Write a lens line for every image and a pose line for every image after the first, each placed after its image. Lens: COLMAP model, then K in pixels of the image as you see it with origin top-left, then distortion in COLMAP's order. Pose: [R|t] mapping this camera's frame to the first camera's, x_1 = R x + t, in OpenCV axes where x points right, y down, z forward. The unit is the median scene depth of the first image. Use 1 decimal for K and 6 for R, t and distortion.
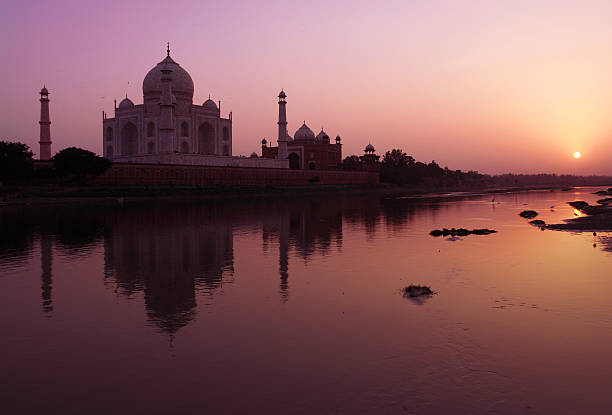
lens RADIAL K [[552.5, 0, 288.5], [0, 552.5, 186.9], [0, 0, 1]] dist [-0.001720, -0.002062]
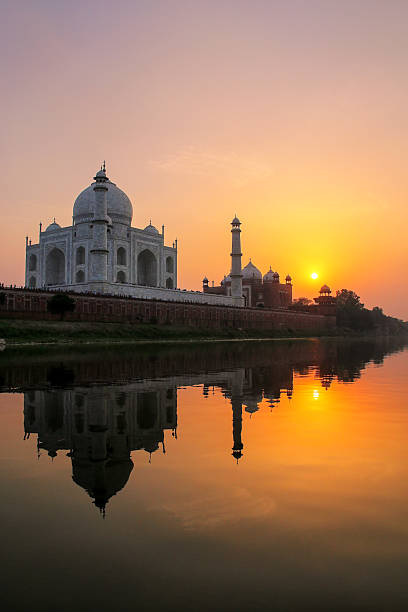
lens RADIAL K [[507.0, 0, 204.0], [0, 507.0, 306.0], [0, 0, 1]] dist [-0.166300, 0.000374]
pose [[0.999845, 0.014324, -0.010275, -0.052735], [-0.014874, 0.998342, -0.055604, 0.007105], [0.009461, 0.055749, 0.998400, 0.242063]]
